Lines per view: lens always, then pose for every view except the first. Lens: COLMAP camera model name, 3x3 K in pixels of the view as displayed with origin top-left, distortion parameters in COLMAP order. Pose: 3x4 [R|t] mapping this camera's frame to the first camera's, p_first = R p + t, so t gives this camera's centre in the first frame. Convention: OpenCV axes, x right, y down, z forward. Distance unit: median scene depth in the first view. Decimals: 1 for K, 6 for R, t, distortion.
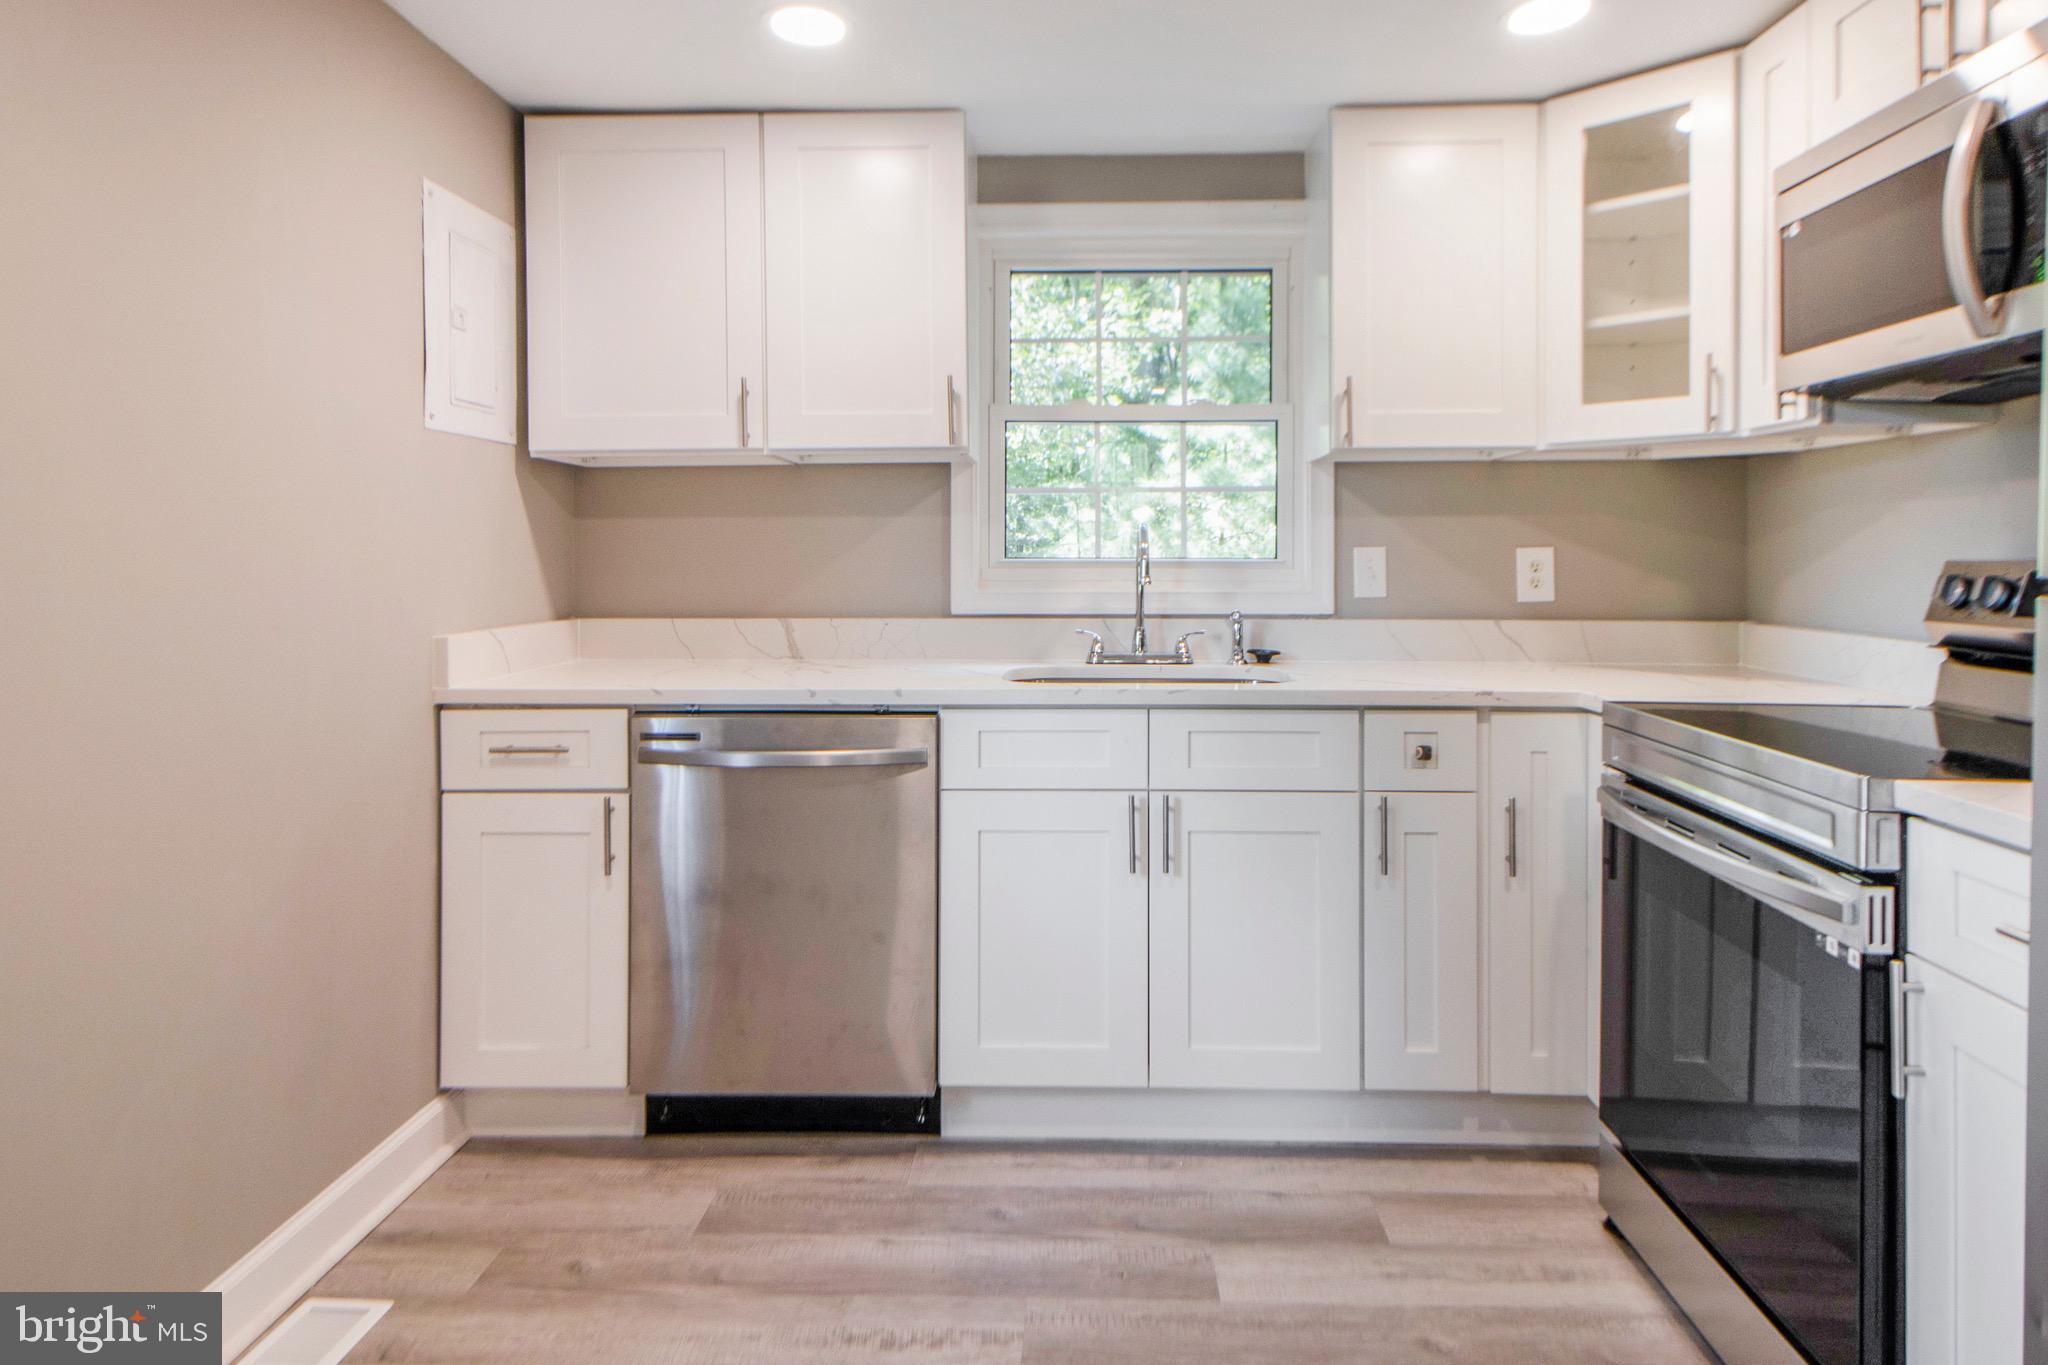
lens RADIAL K [[1268.6, 0, 1060.3], [0, 1268.6, 558.8], [0, 0, 1]] dist [0.025421, -0.006143]
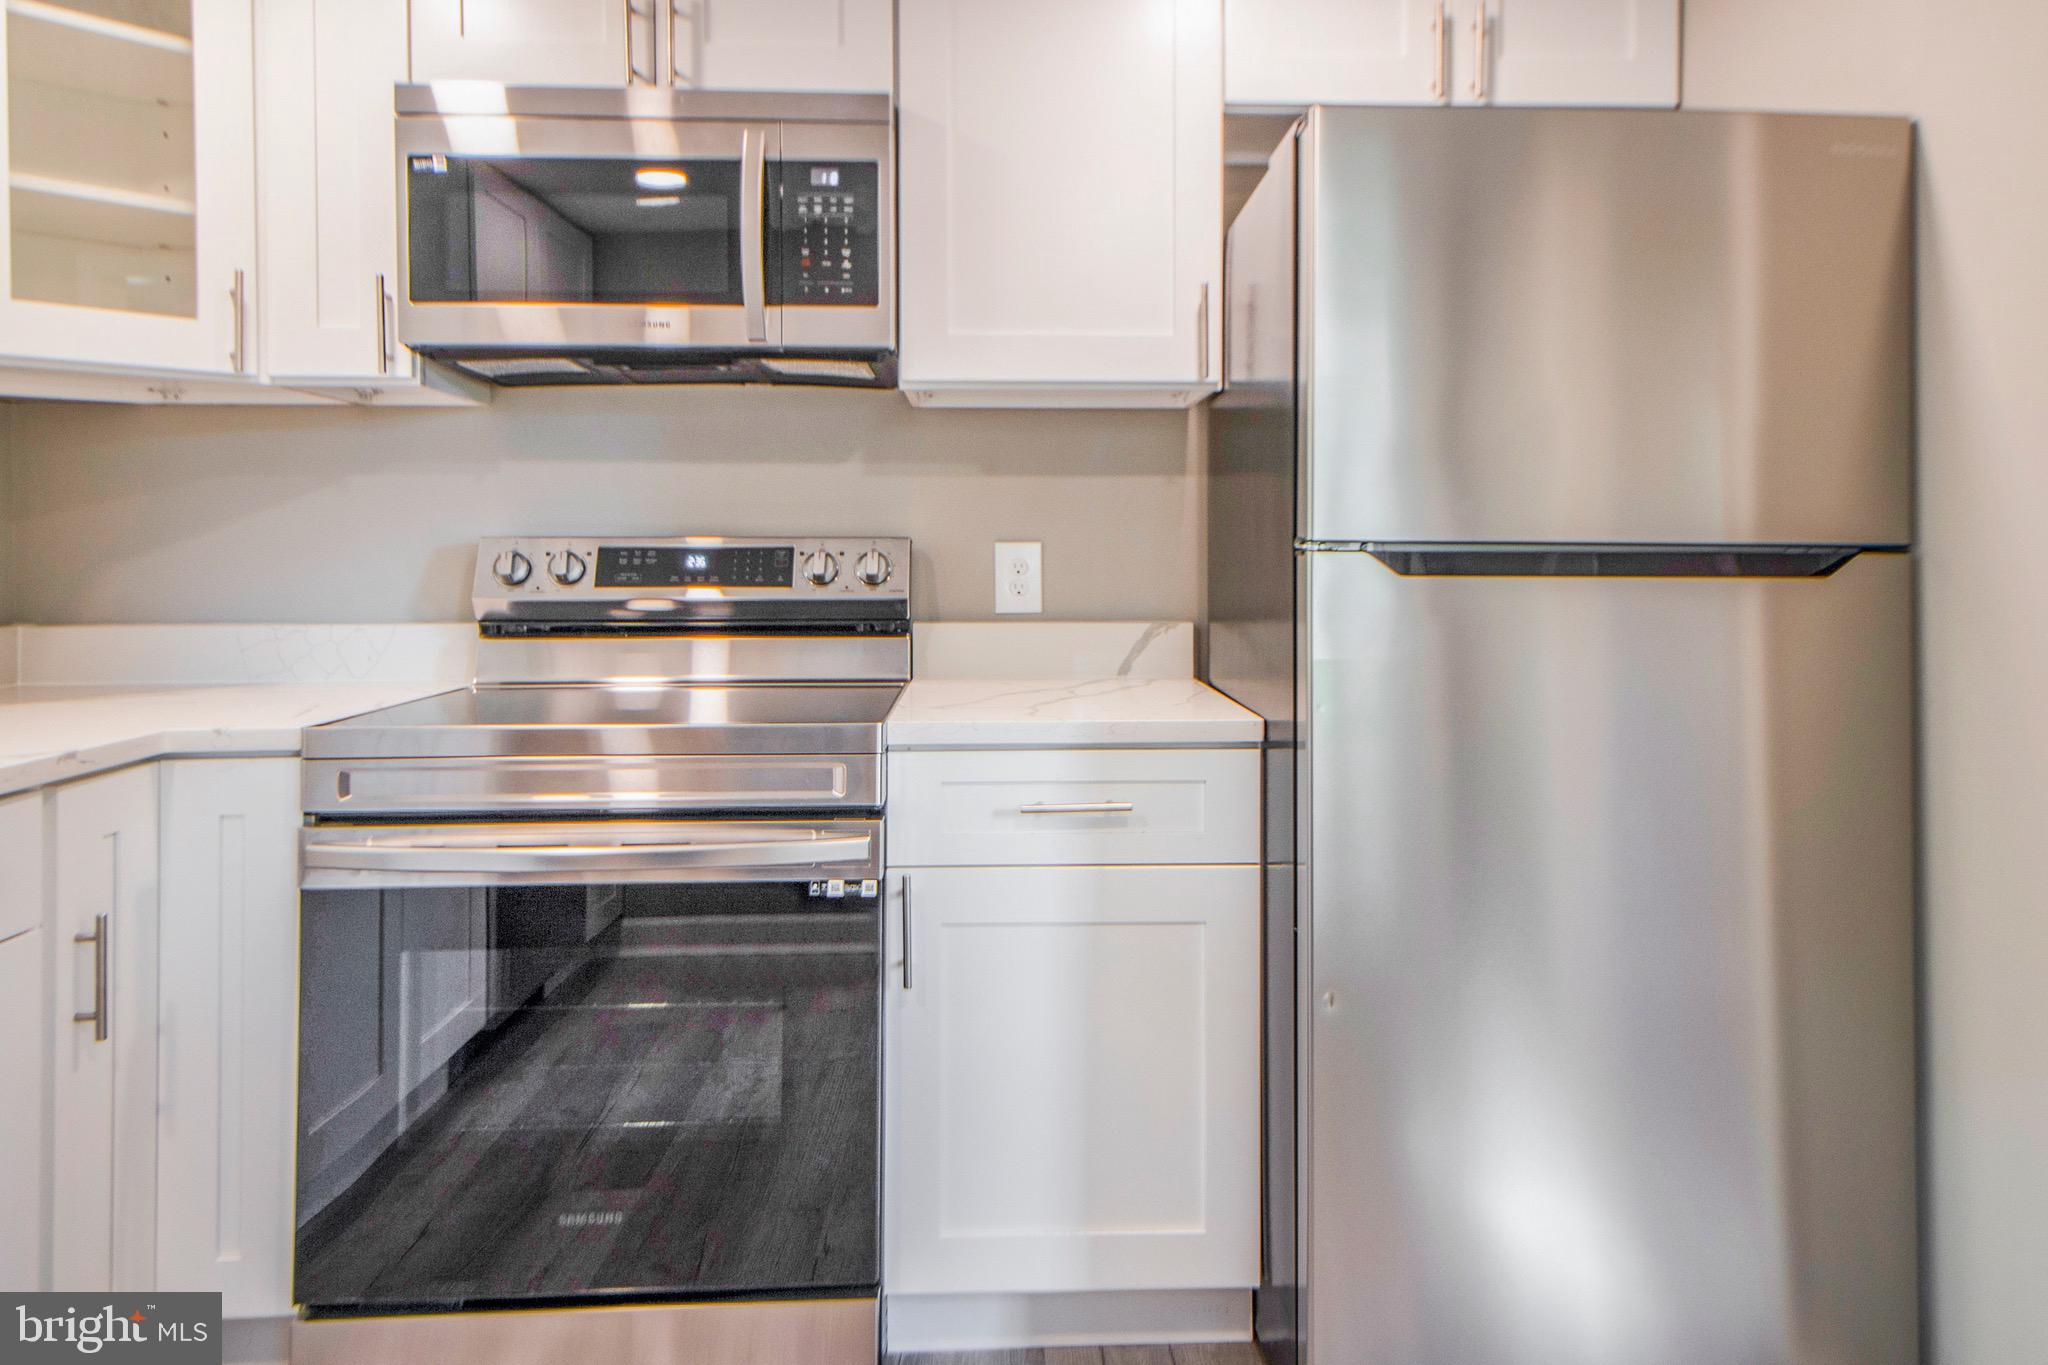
lens RADIAL K [[1268.6, 0, 1058.9], [0, 1268.6, 551.0], [0, 0, 1]] dist [0.025421, -0.006143]
pose [[-0.075544, -0.006240, 0.997123, -0.272985], [0.007280, 0.999950, 0.006809, 0.006326], [-0.997116, 0.007773, -0.075495, 0.504667]]
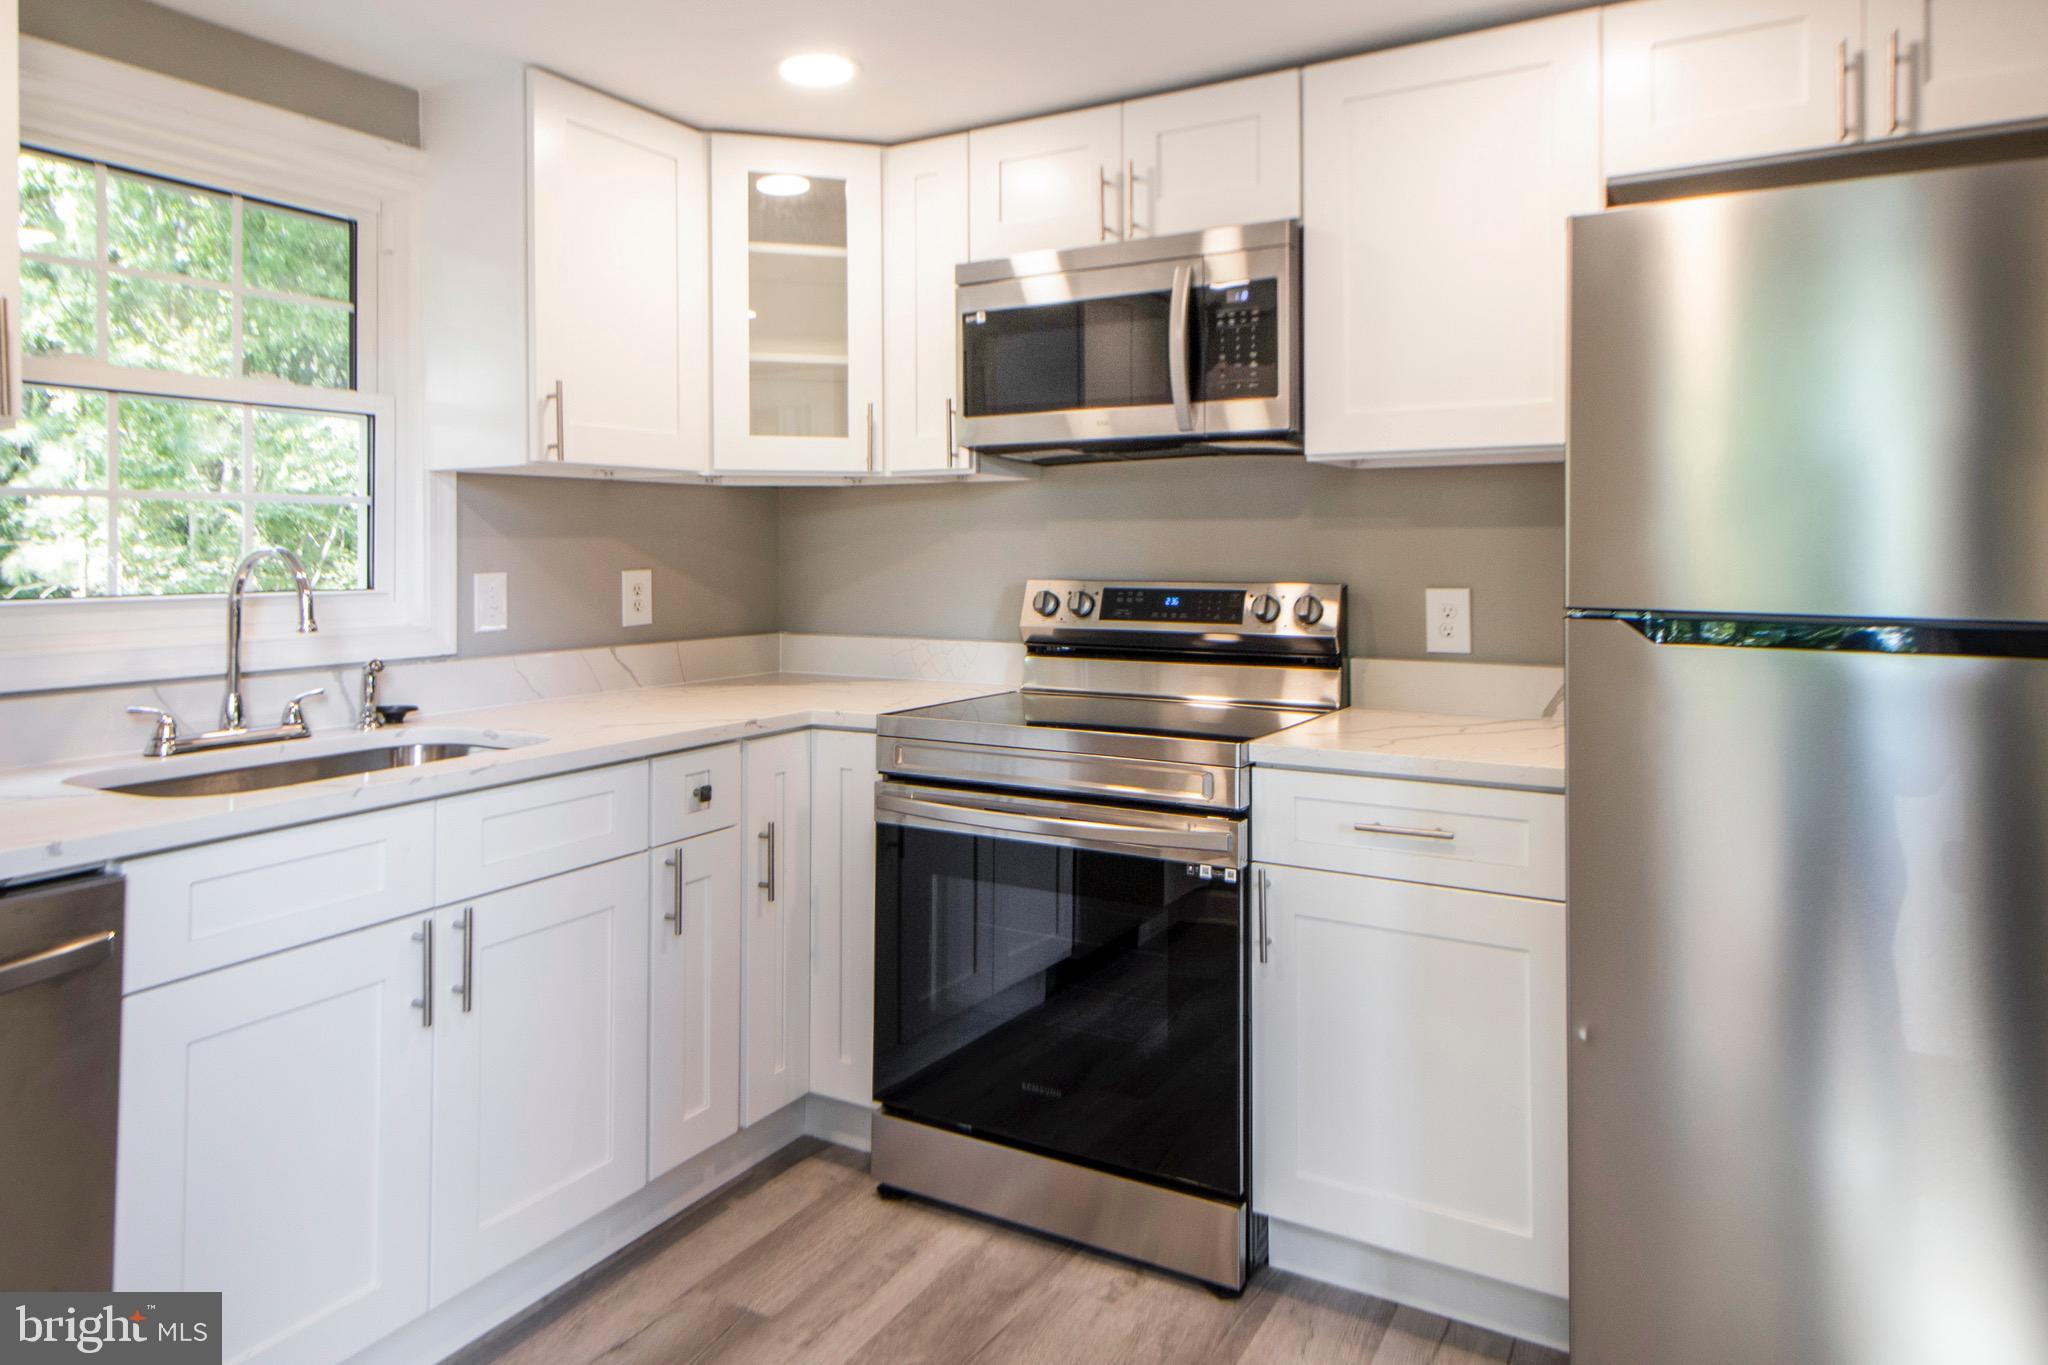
lens RADIAL K [[1268.6, 0, 1059.8], [0, 1268.6, 537.0], [0, 0, 1]] dist [0.025421, -0.006143]
pose [[0.461182, 0.008194, 0.887268, -0.382844], [0.007033, 0.999892, -0.012889, -0.021635], [-0.887277, 0.012184, 0.461075, 0.287879]]
